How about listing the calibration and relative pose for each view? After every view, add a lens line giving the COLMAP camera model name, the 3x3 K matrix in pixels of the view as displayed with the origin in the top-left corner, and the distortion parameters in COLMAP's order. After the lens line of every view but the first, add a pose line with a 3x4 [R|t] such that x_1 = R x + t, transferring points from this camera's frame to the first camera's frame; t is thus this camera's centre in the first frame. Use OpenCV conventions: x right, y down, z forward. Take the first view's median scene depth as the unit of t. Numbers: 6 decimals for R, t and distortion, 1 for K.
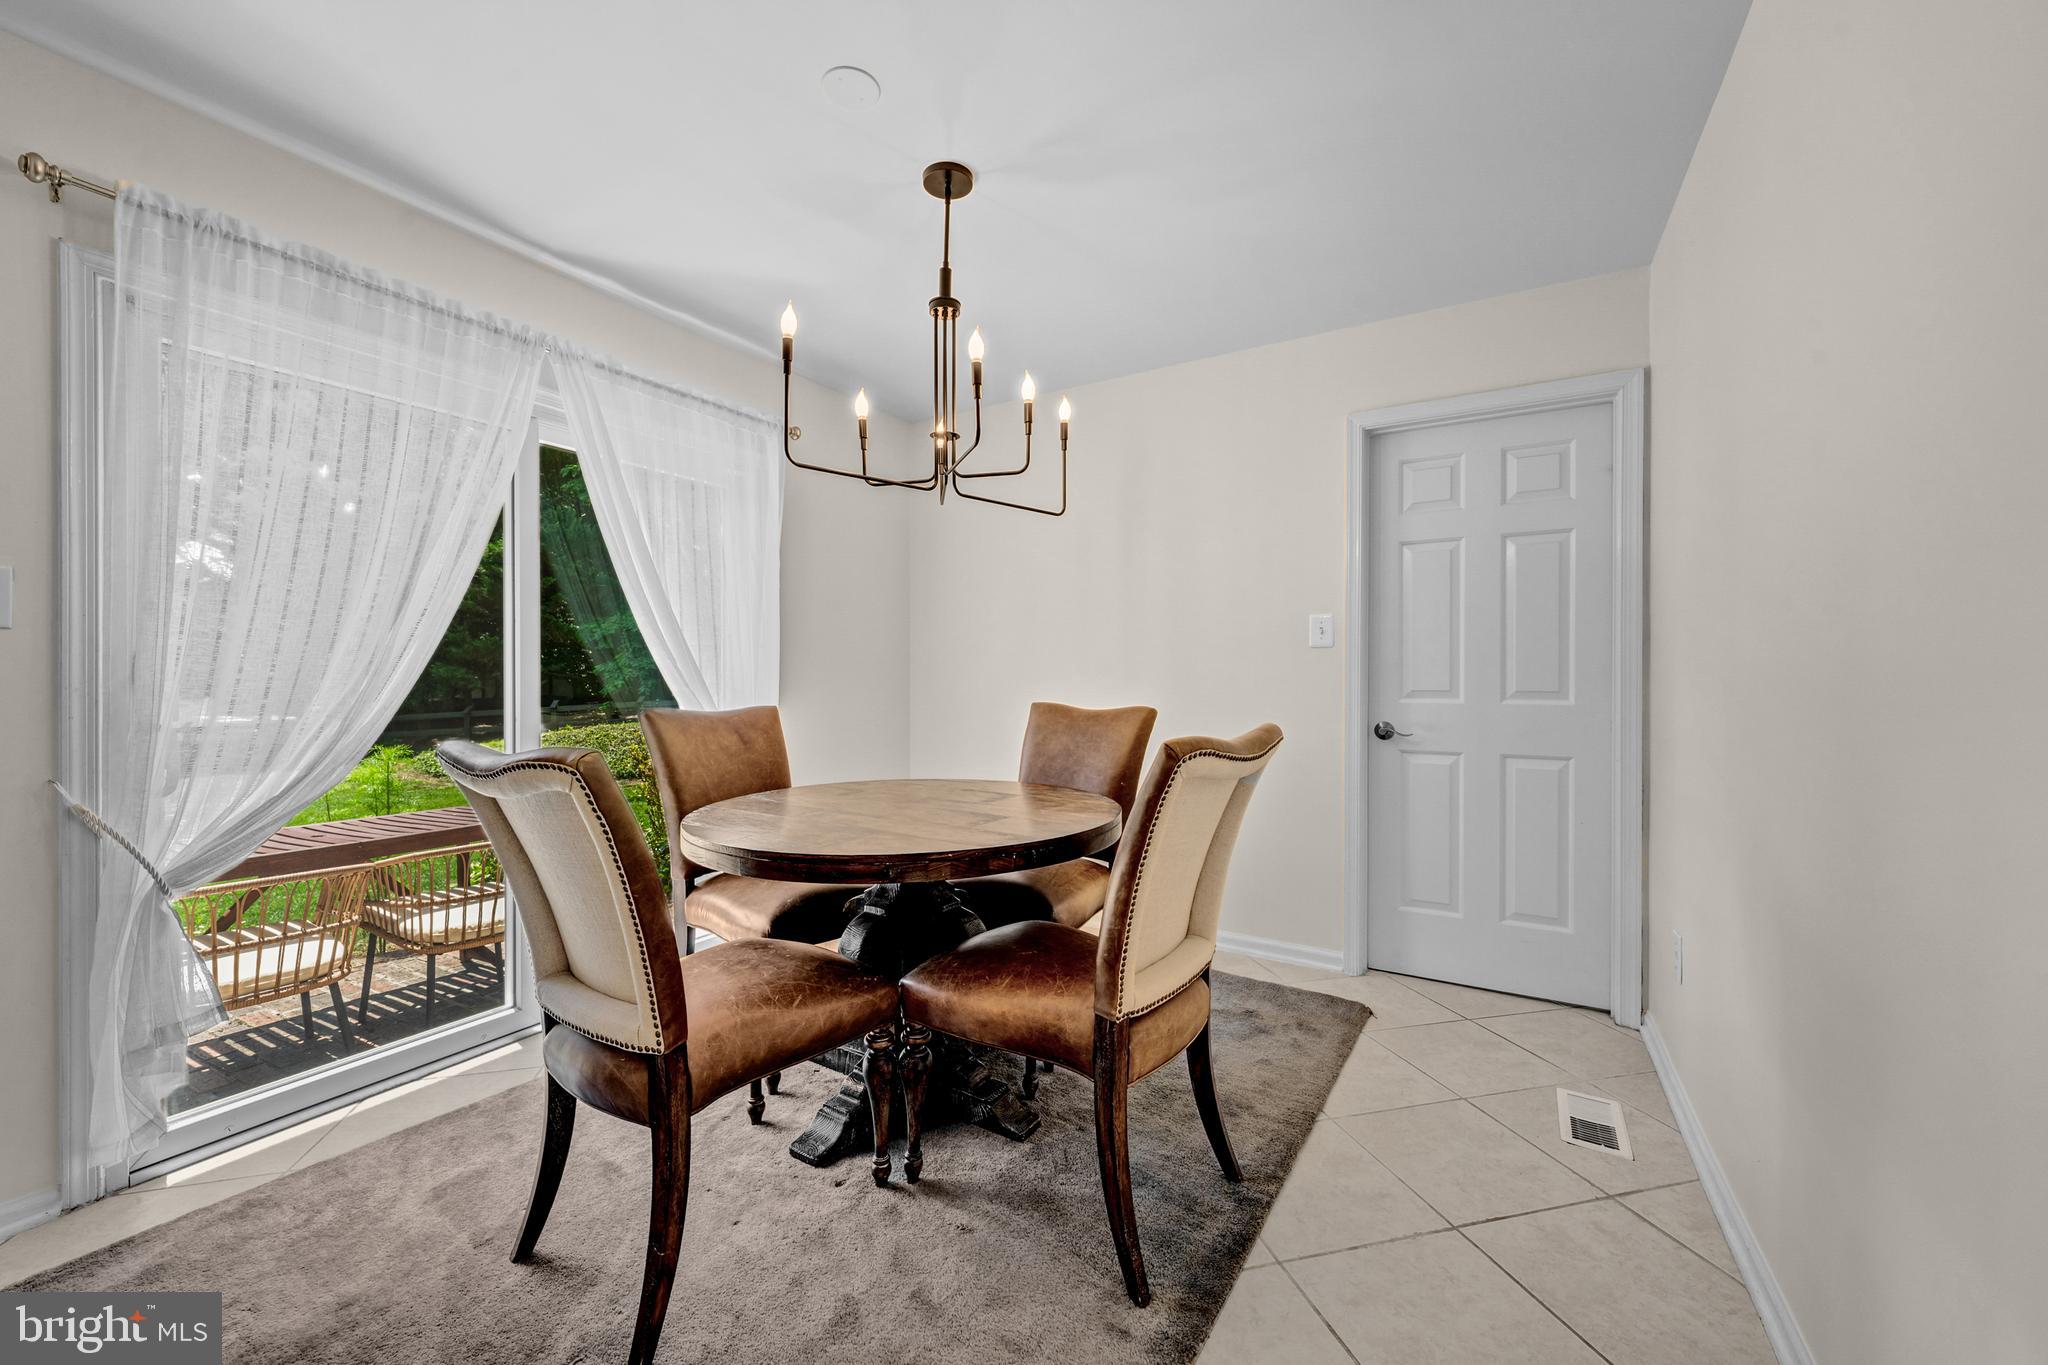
lens RADIAL K [[794.3, 0, 1024.0], [0, 794.3, 682.5], [0, 0, 1]] dist [0.000567, 0.000019]
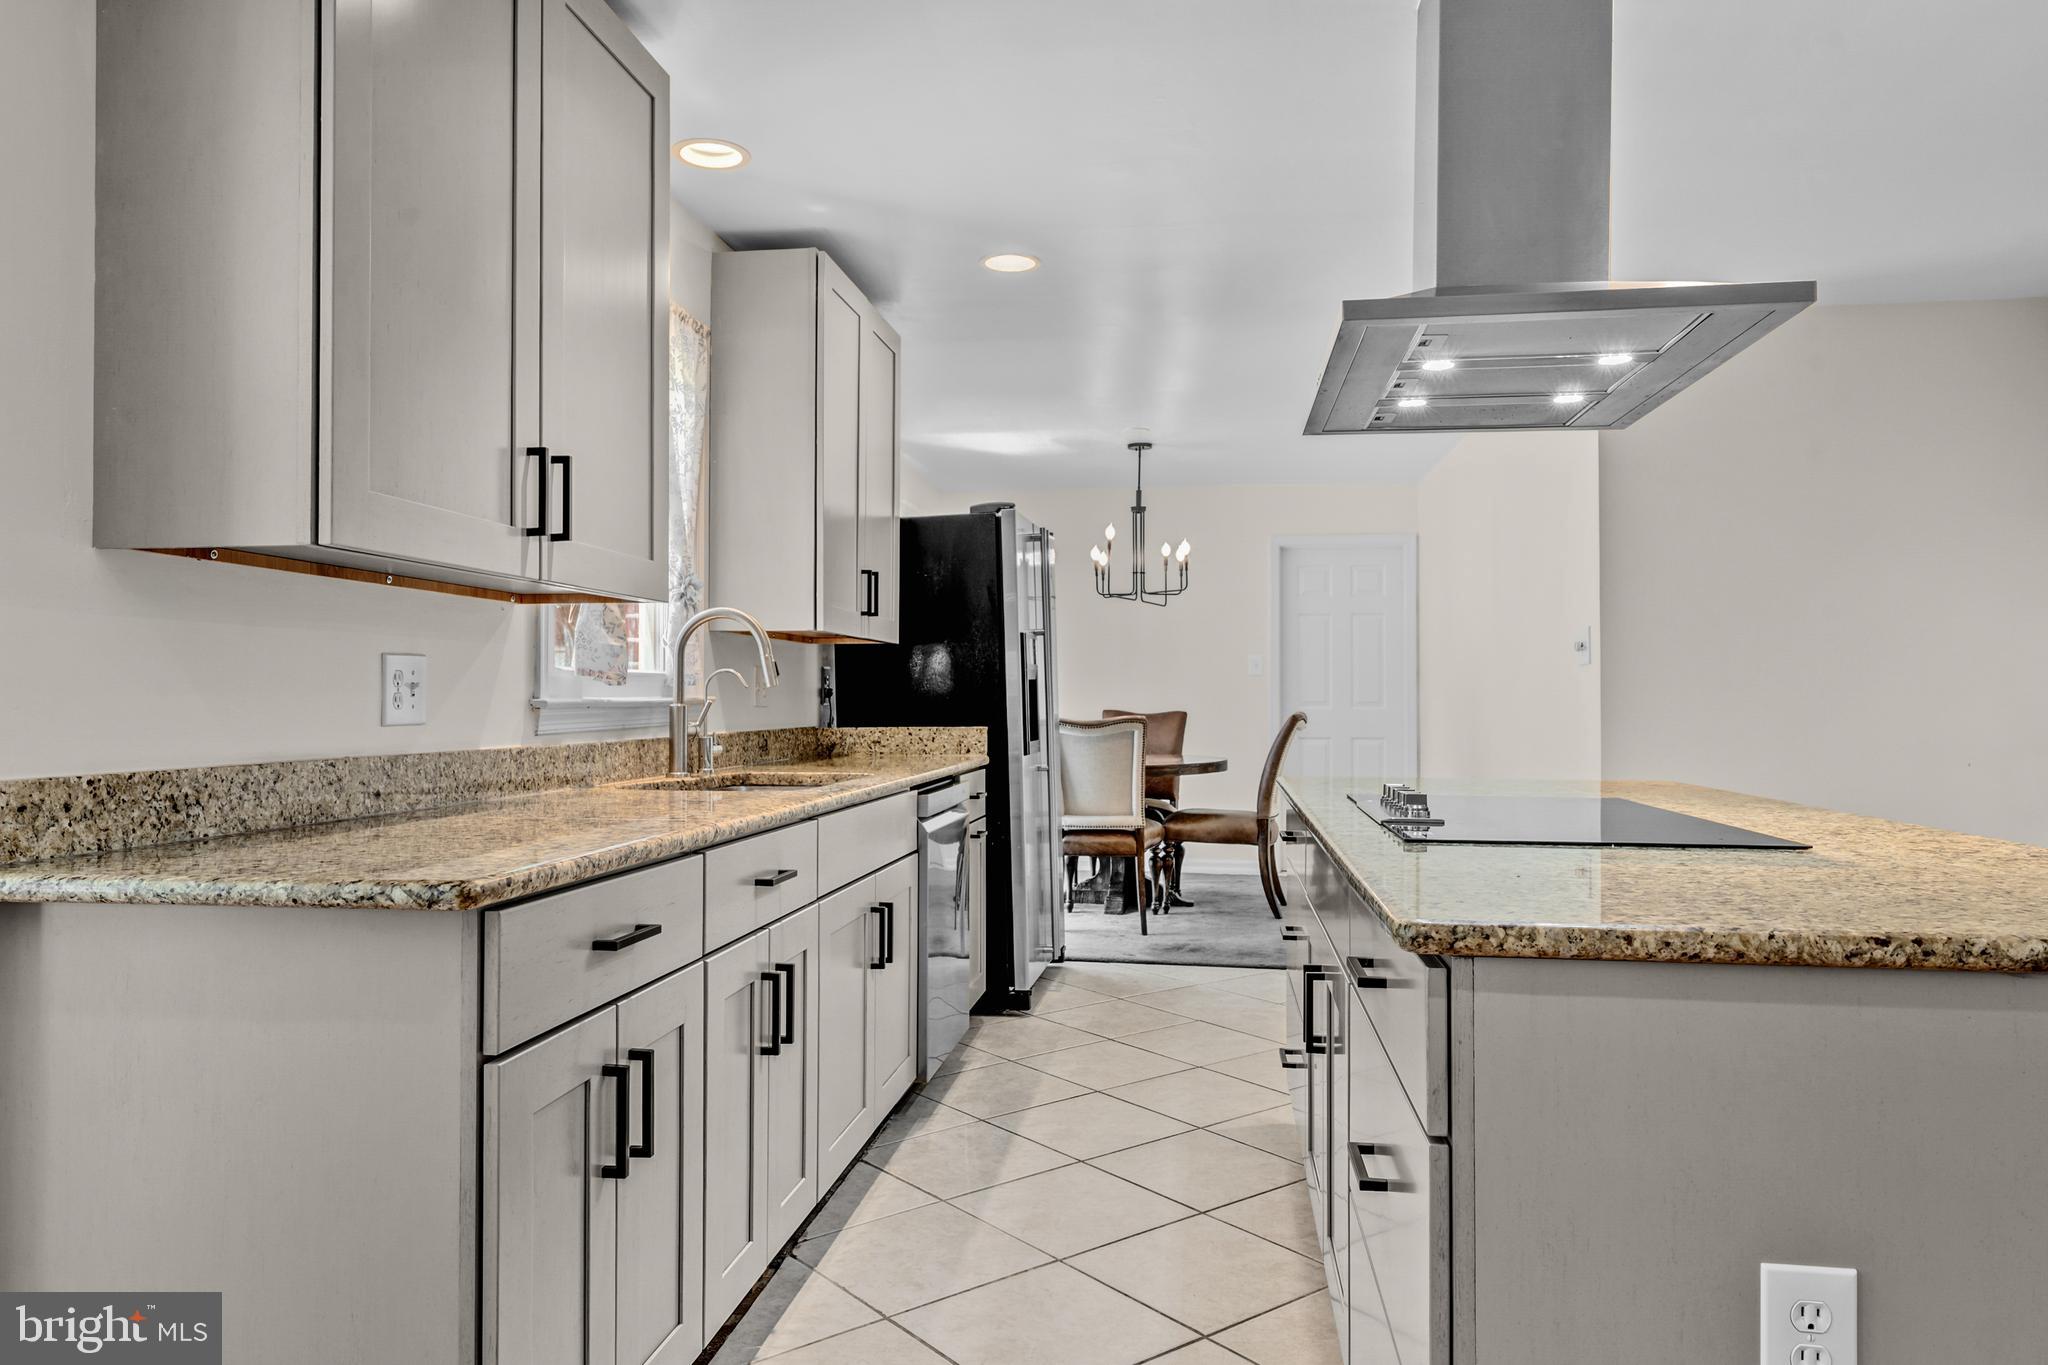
lens RADIAL K [[1425.4, 0, 1024.0], [0, 1425.4, 682.5], [0, 0, 1]] dist [0.003578, 0.002415]
pose [[0.920330, 0.006374, 0.391090, -1.426060], [0.000975, 0.999827, -0.018589, 0.029051], [-0.391141, 0.017489, 0.920165, -1.780441]]
